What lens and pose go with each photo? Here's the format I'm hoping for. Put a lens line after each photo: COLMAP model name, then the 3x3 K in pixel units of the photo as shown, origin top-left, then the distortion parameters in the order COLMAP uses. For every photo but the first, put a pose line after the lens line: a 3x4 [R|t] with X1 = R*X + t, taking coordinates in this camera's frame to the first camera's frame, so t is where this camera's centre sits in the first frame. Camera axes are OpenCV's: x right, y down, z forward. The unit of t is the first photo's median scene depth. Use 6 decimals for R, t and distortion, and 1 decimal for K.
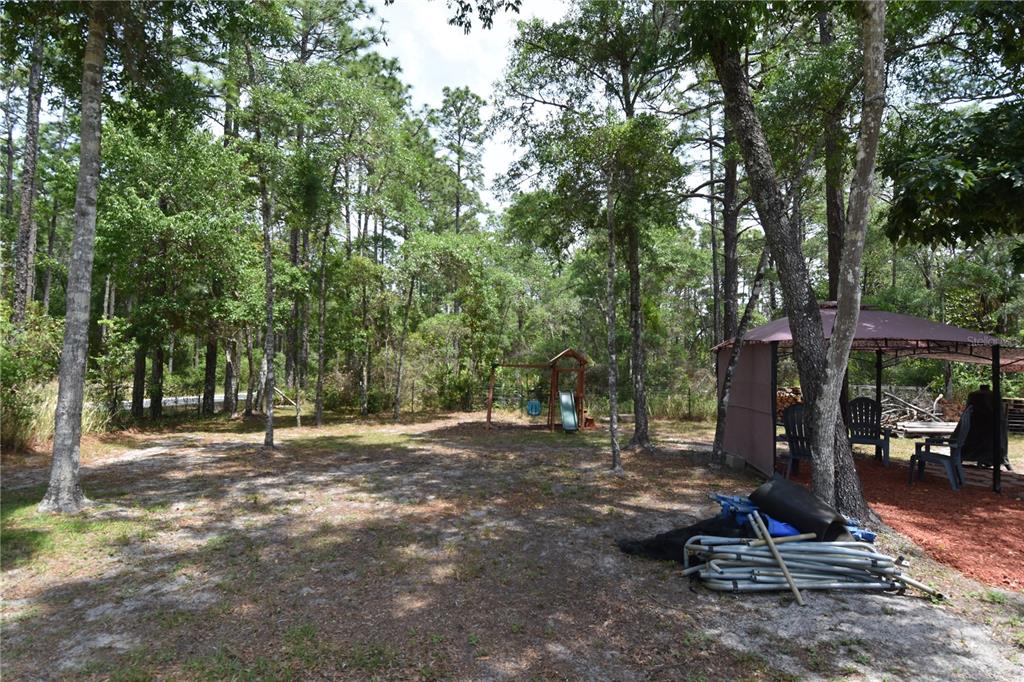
lens RADIAL K [[536.6, 0, 515.0], [0, 536.6, 347.3], [0, 0, 1]] dist [0.034138, -0.037030]
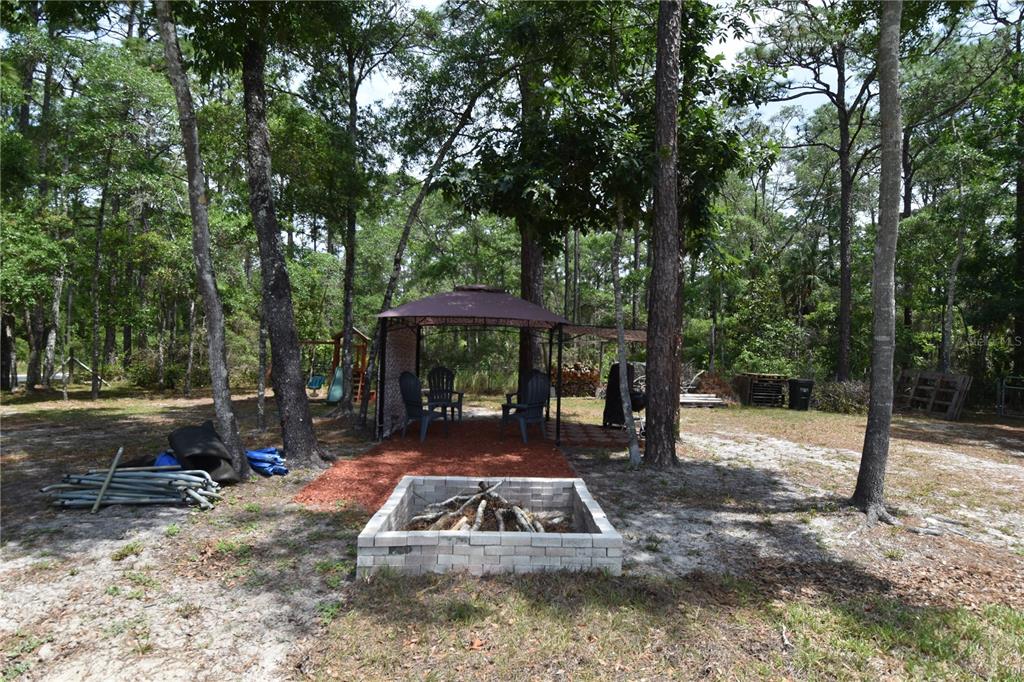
lens RADIAL K [[546.8, 0, 510.6], [0, 546.8, 346.6], [0, 0, 1]] dist [0.034536, -0.037170]
pose [[0.996731, 0.004265, 0.080679, 0.413671], [-0.007048, 0.999389, 0.034240, 0.005227], [-0.080483, -0.034697, 0.996152, -0.115415]]
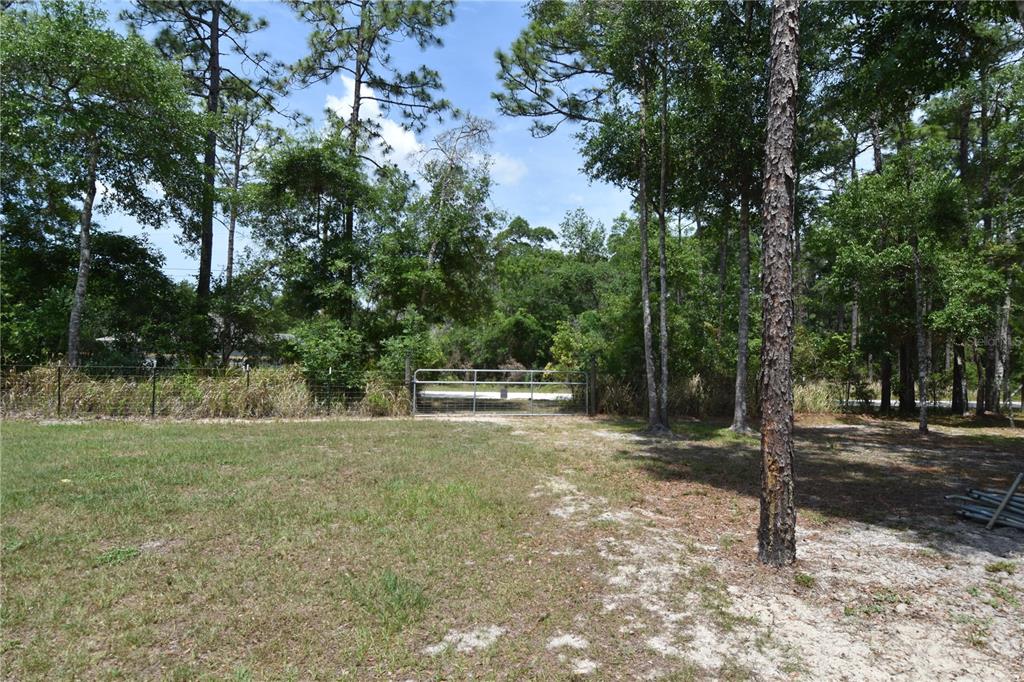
lens RADIAL K [[528.6, 0, 496.0], [0, 528.6, 345.4], [0, 0, 1]] dist [0.029230, -0.035496]
pose [[0.168557, -0.043895, -0.984714, 0.482402], [0.027005, 0.998839, -0.039902, 0.006841], [0.985322, -0.019866, 0.169547, -0.134782]]
